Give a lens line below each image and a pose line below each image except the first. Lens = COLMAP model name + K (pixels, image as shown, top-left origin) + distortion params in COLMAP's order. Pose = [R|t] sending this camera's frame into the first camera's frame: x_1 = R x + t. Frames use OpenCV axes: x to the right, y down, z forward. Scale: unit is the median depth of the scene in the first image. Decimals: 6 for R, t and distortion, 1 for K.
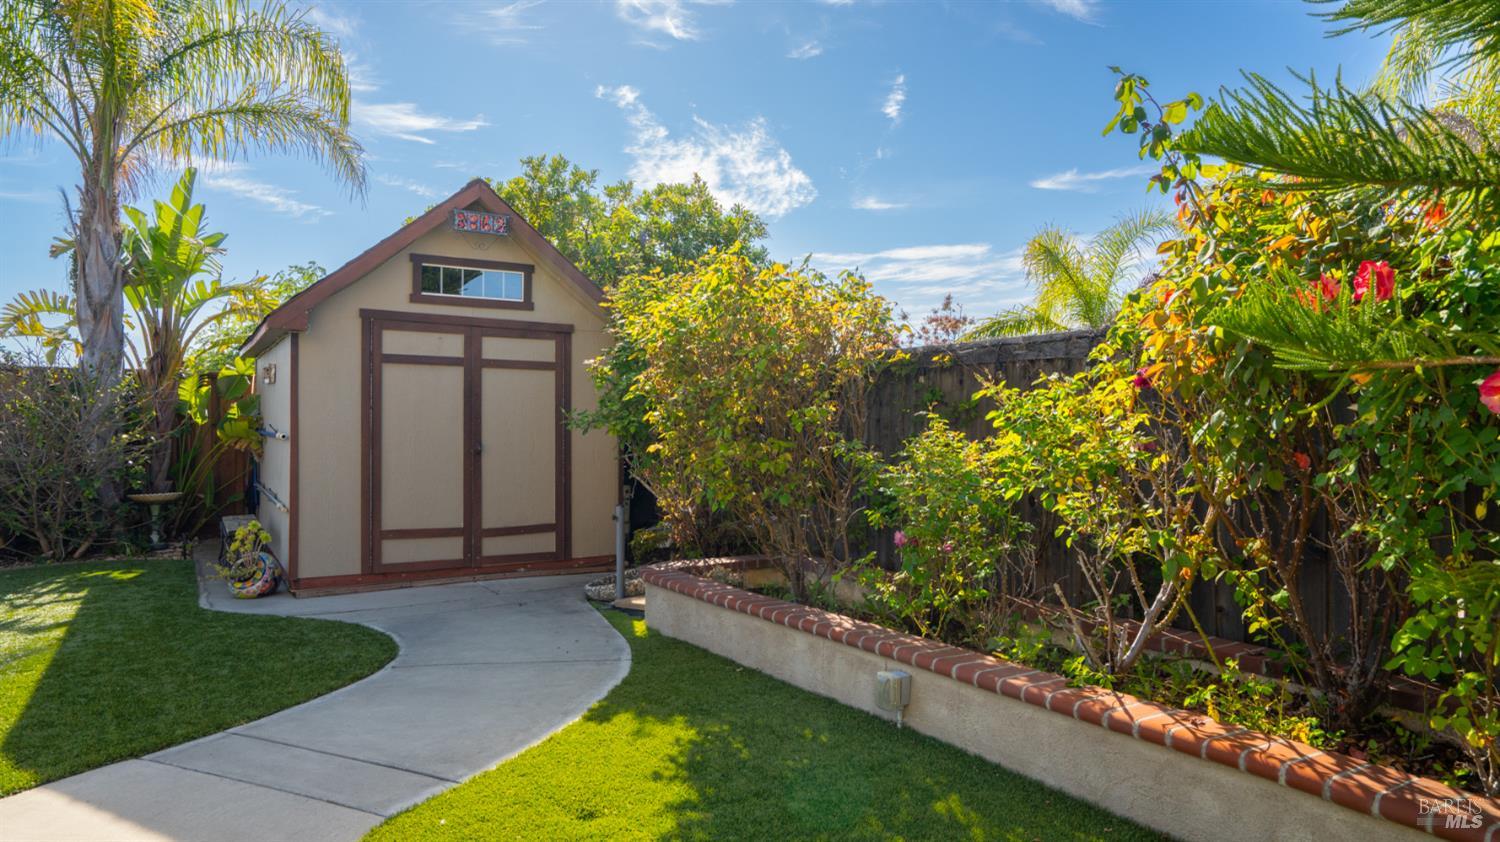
lens RADIAL K [[894.9, 0, 750.0], [0, 894.9, 421.0], [0, 0, 1]] dist [0.011893, 0.000808]
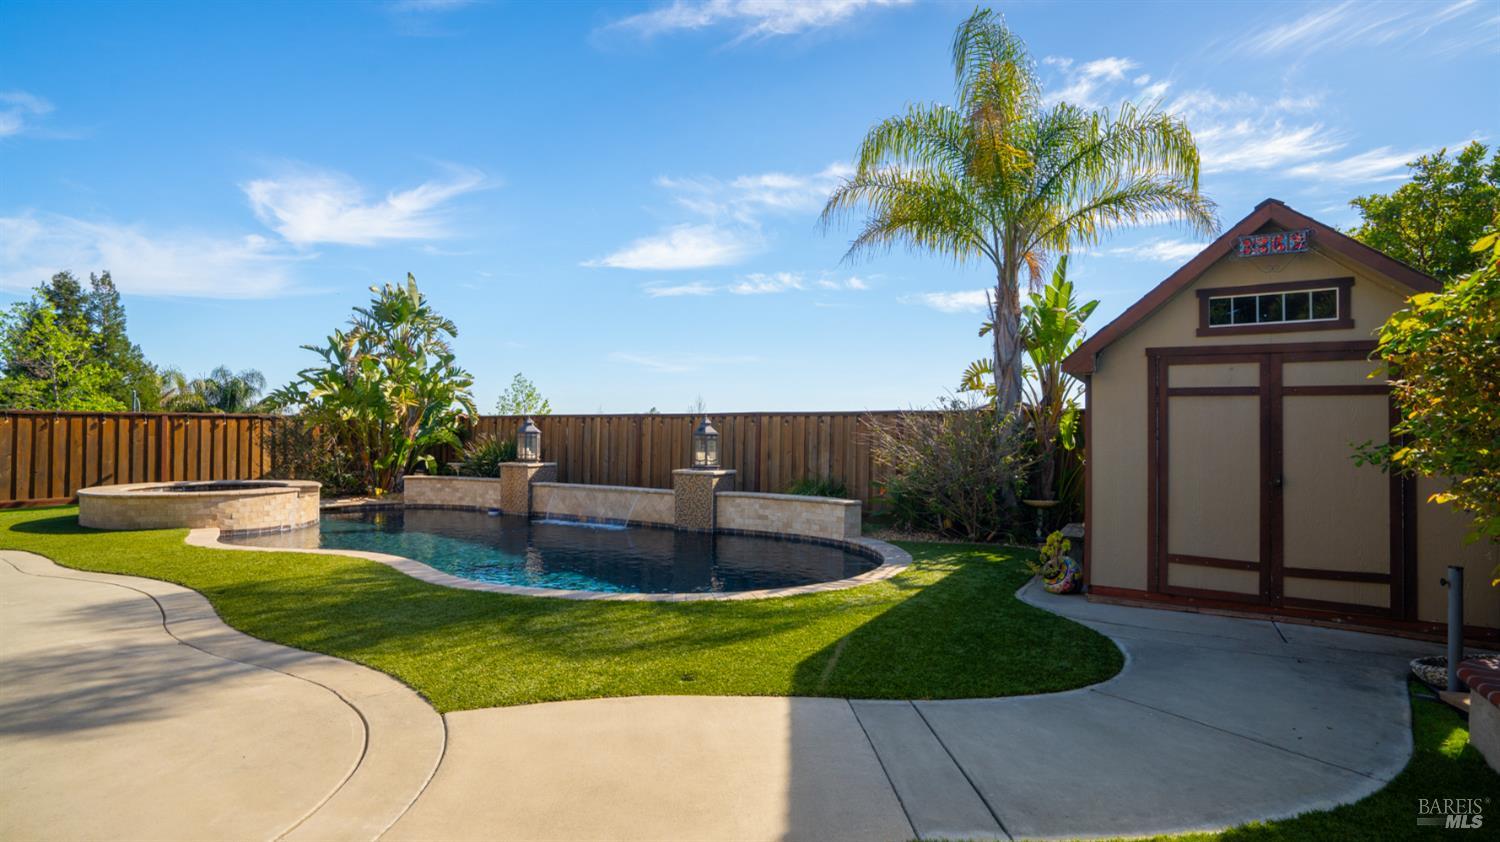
lens RADIAL K [[690.6, 0, 757.2], [0, 690.6, 418.3], [0, 0, 1]] dist [-0.015701, -0.000277]
pose [[0.456313, -0.023406, -0.889511, 0.090707], [-0.009527, 0.999468, -0.031187, -0.008037], [0.889768, 0.022705, 0.455848, 0.182289]]
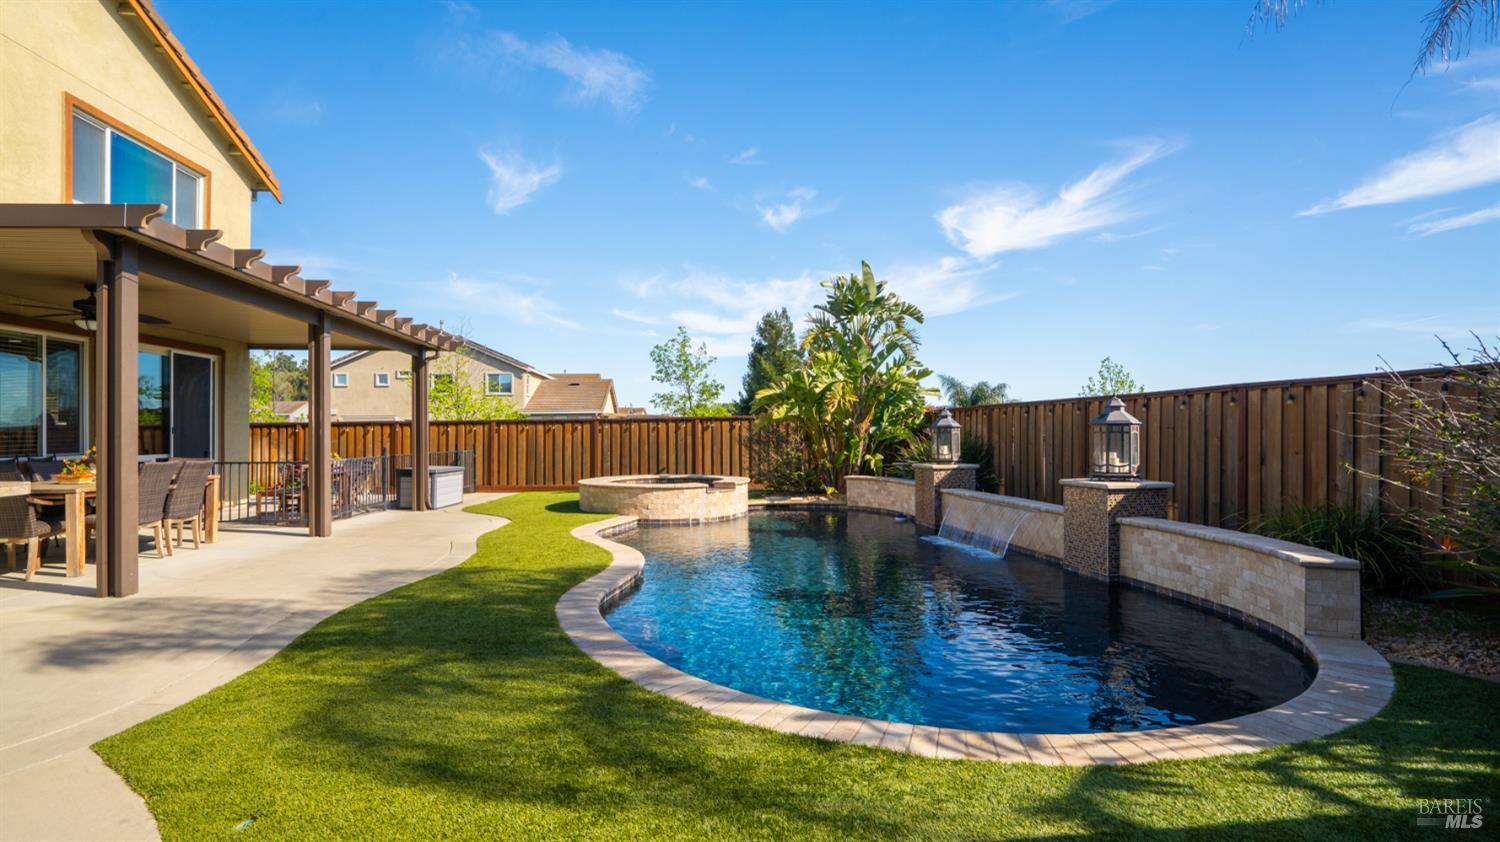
lens RADIAL K [[734.0, 0, 750.0], [0, 734.0, 421.0], [0, 0, 1]] dist [-0.001768, -0.000150]
pose [[-0.401245, -0.017408, -0.915806, -0.213050], [0.002068, 0.999800, -0.019910, -0.003266], [0.915969, -0.009883, -0.401128, 0.769474]]
